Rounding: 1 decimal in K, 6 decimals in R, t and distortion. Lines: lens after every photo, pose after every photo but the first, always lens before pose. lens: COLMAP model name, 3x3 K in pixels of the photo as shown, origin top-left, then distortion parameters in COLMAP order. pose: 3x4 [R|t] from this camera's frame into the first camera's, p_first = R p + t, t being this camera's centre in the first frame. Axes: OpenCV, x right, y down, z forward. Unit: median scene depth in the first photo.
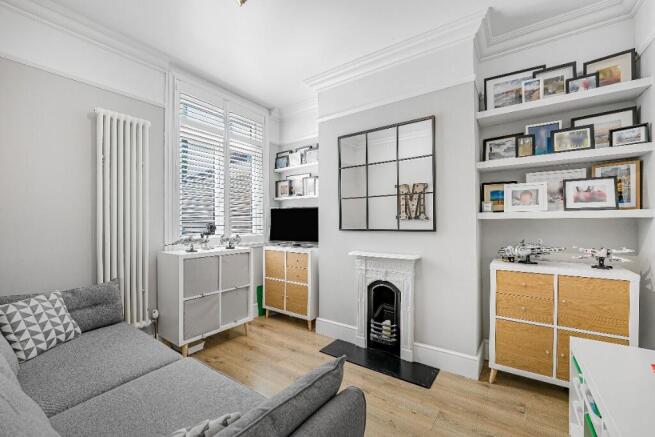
lens RADIAL K [[268.6, 0, 330.8], [0, 268.6, 215.5], [0, 0, 1]] dist [-0.019686, 0.000446]
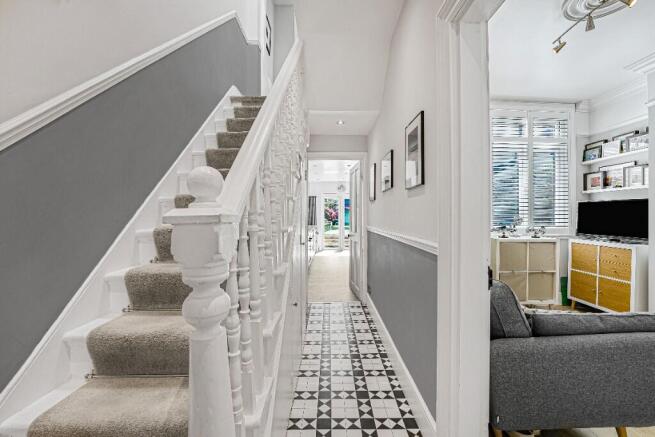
lens RADIAL K [[268.6, 0, 330.8], [0, 268.6, 215.5], [0, 0, 1]] dist [-0.019686, 0.000446]
pose [[0.589161, 0.005600, -0.807996, 0.030704], [0.013831, 0.999760, 0.017015, -0.006025], [0.807897, -0.021200, 0.588942, -0.343115]]
